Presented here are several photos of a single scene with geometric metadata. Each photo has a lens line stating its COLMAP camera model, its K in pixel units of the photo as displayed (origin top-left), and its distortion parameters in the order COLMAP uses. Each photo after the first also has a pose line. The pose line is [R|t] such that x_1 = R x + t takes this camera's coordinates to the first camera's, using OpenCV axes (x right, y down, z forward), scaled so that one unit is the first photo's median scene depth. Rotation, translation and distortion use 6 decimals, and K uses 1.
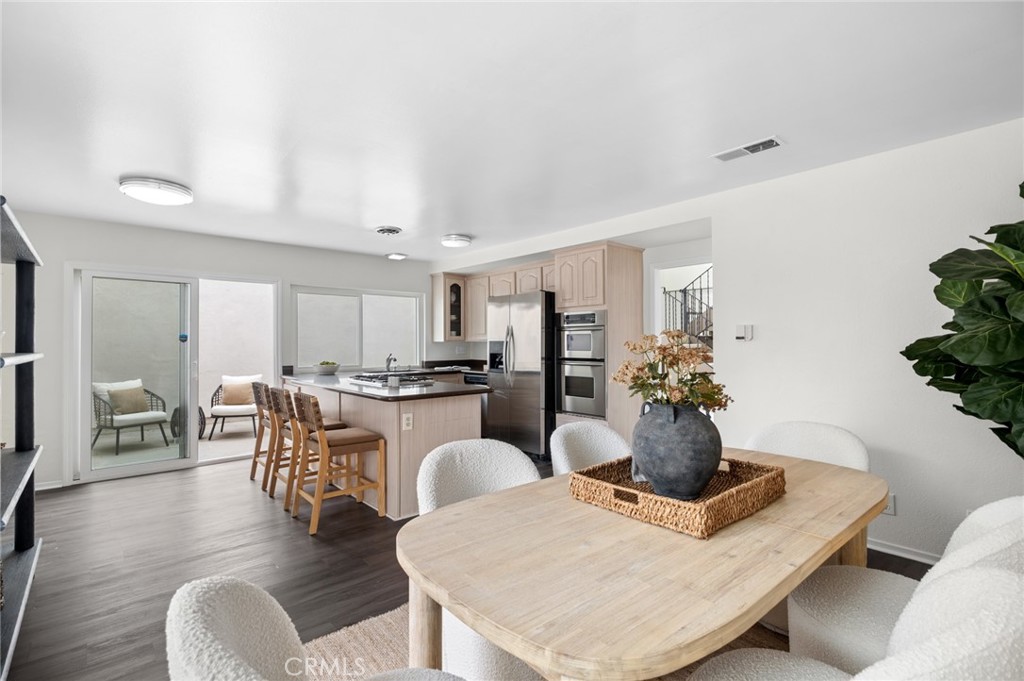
lens RADIAL K [[476.6, 0, 519.4], [0, 476.6, 337.7], [0, 0, 1]] dist [-0.000909, 0.000560]
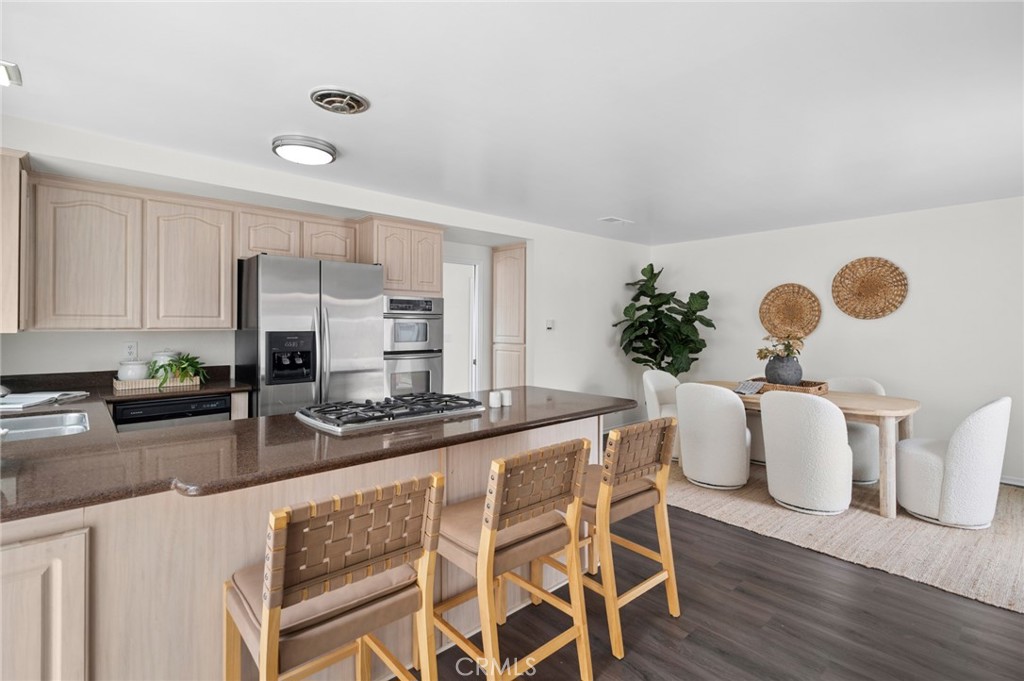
lens RADIAL K [[476.6, 0, 513.9], [0, 476.6, 324.2], [0, 0, 1]] dist [-0.000909, 0.000560]
pose [[-0.003583, 0.005550, 0.999978, -0.767970], [-0.012047, 0.999912, -0.005593, -0.002366], [-0.999921, -0.012067, -0.003516, 0.845344]]
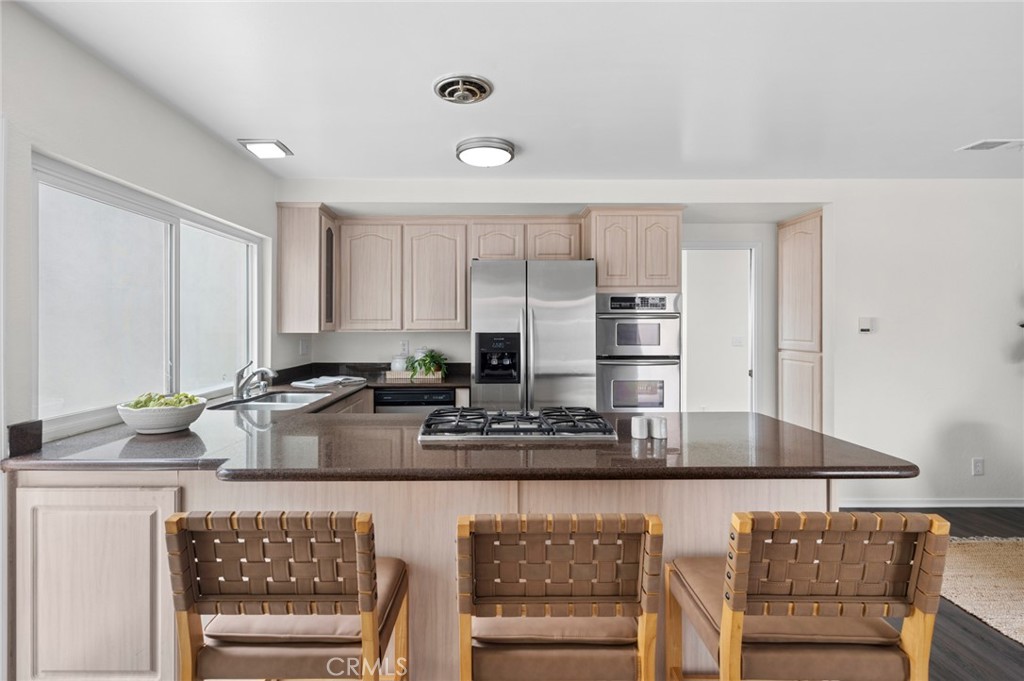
lens RADIAL K [[476.6, 0, 522.0], [0, 476.6, 325.1], [0, 0, 1]] dist [-0.000909, 0.000560]
pose [[0.667932, 0.004604, 0.744208, -0.572359], [-0.007979, 0.999968, 0.000975, -0.004304], [-0.744179, -0.006589, 0.667947, 0.660050]]
